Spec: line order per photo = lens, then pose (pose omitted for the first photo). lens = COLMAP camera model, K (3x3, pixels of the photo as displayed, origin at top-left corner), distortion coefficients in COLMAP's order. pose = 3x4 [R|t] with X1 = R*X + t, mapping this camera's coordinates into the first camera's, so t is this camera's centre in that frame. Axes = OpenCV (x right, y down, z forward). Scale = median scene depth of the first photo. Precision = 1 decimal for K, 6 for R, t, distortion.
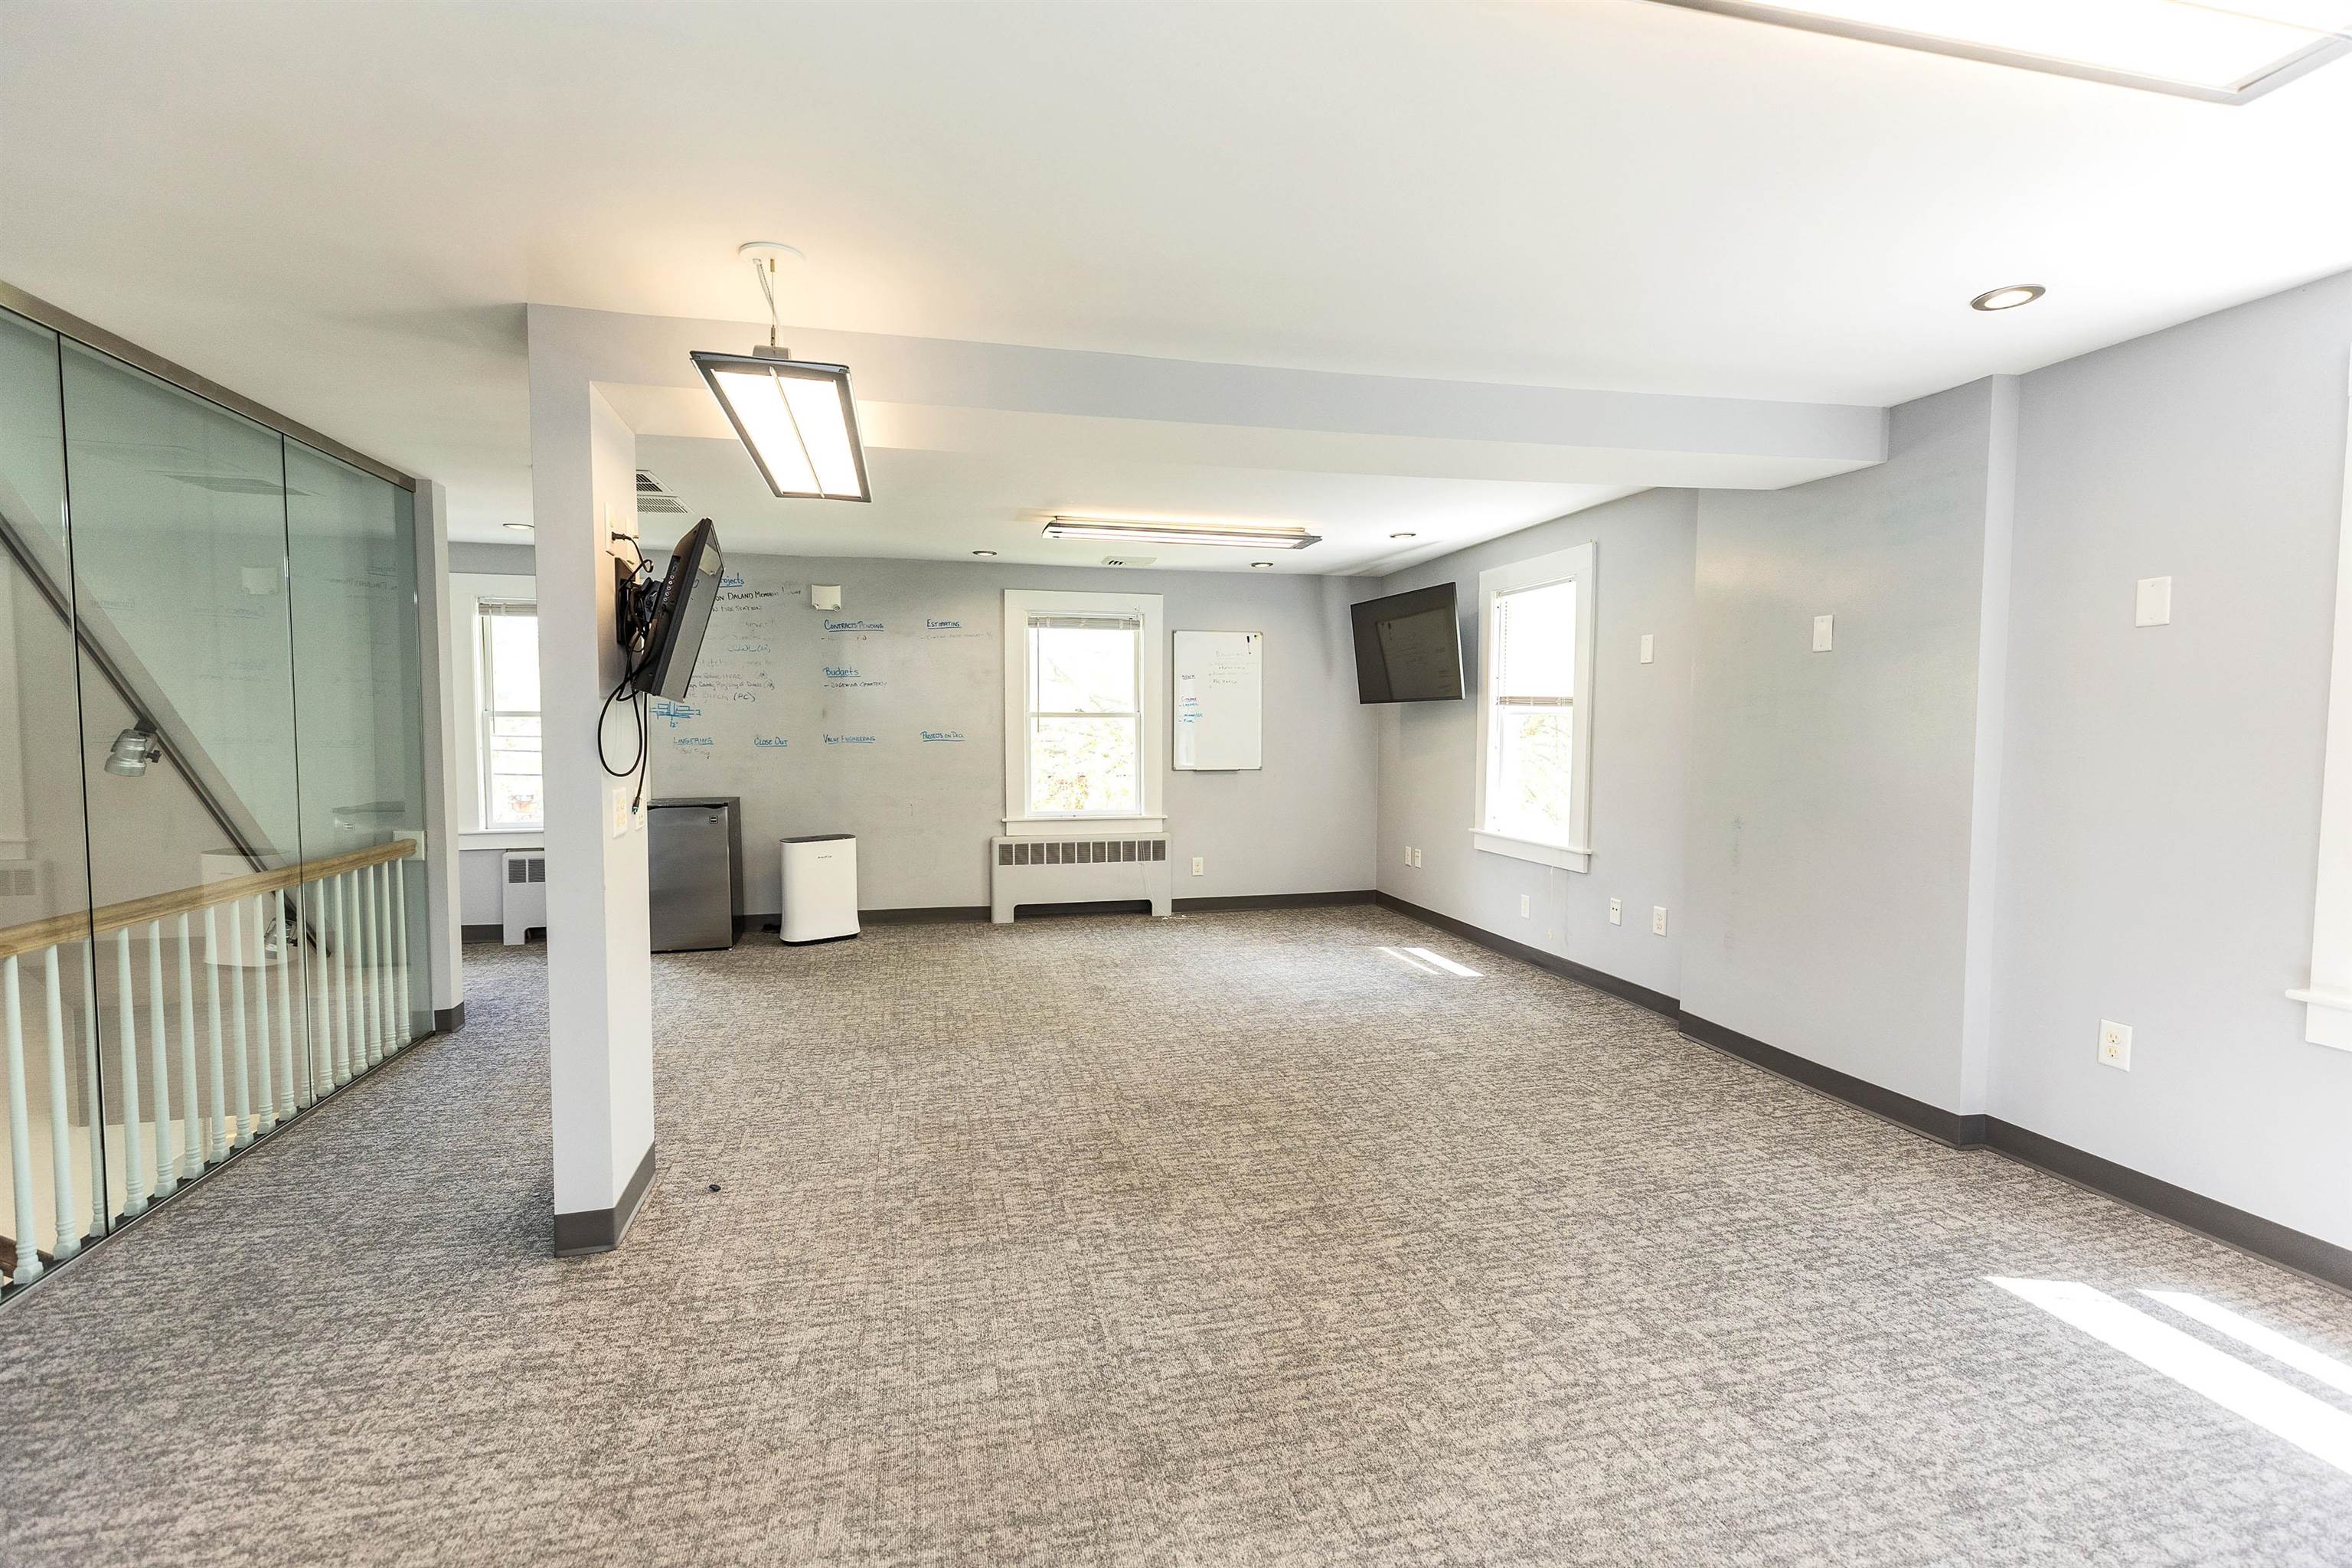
lens RADIAL K [[1059.4, 0, 1174.6], [0, 1059.4, 779.0], [0, 0, 1]] dist [0.008063, -0.000858]
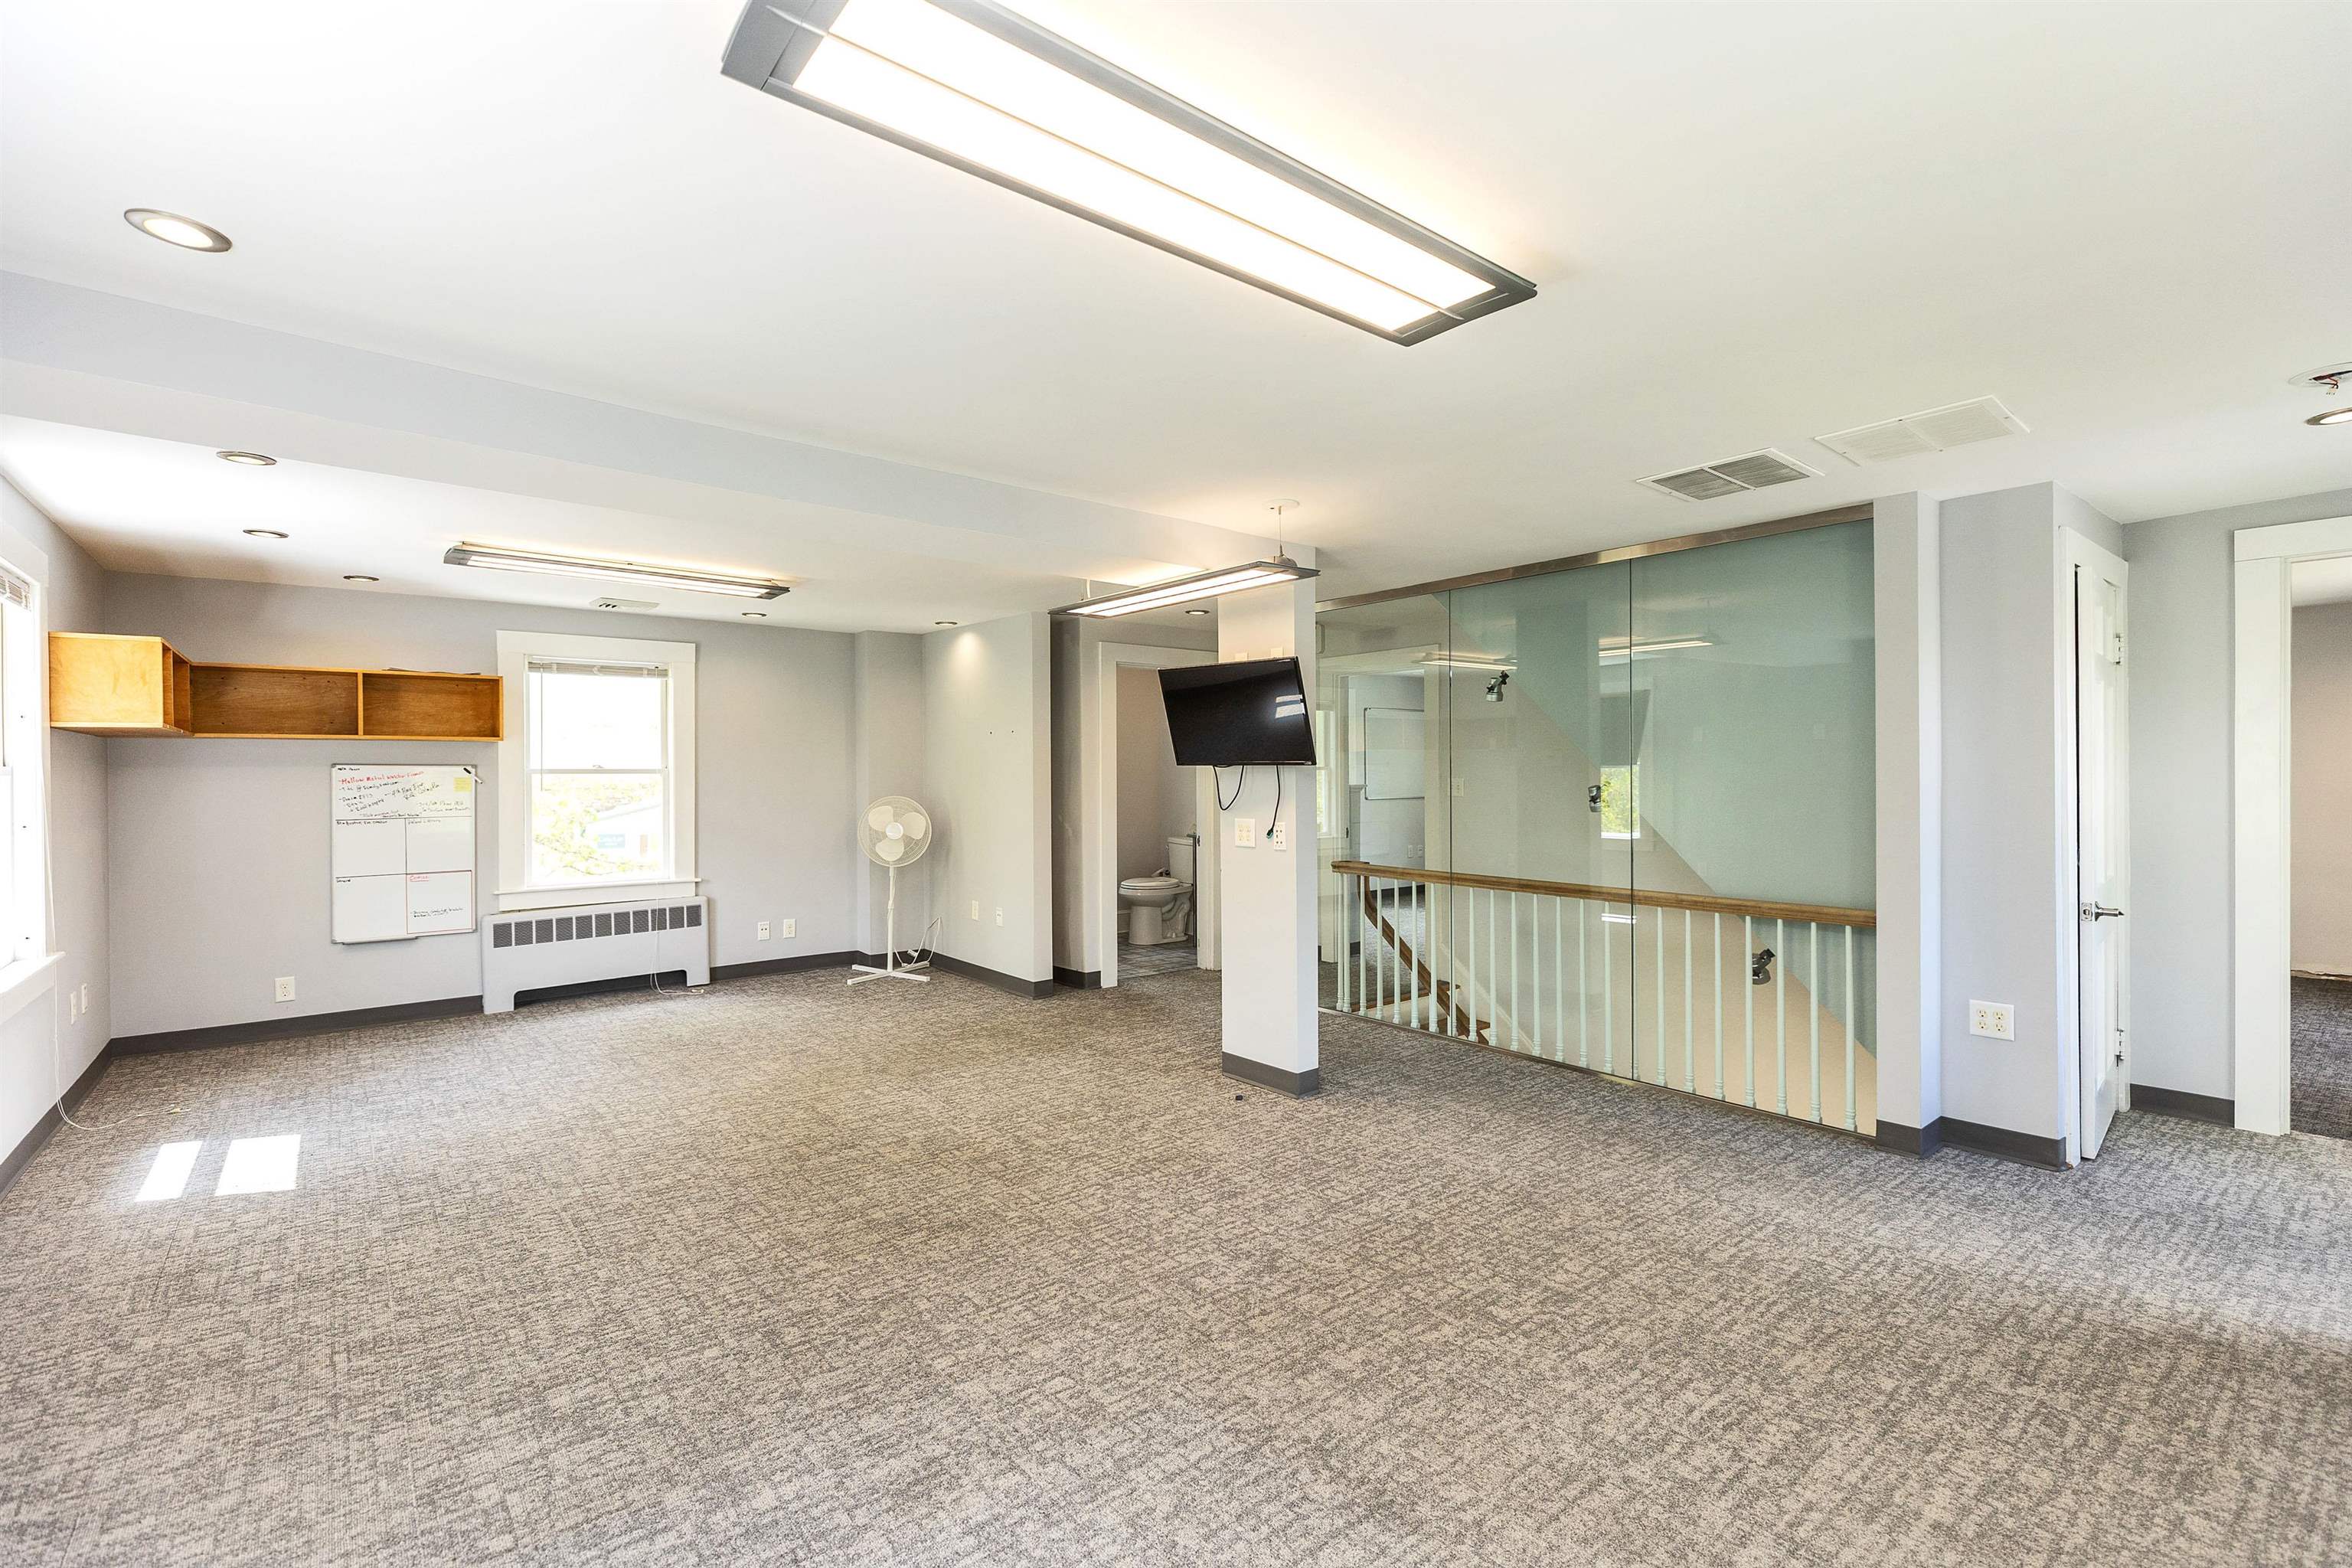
lens RADIAL K [[1059.4, 0, 1174.6], [0, 1059.4, 779.0], [0, 0, 1]] dist [0.008063, -0.000858]
pose [[-0.905492, 0.005408, -0.424329, 0.221638], [-0.018989, 0.998401, 0.053247, -0.108026], [0.423938, 0.056273, -0.903941, 1.901753]]
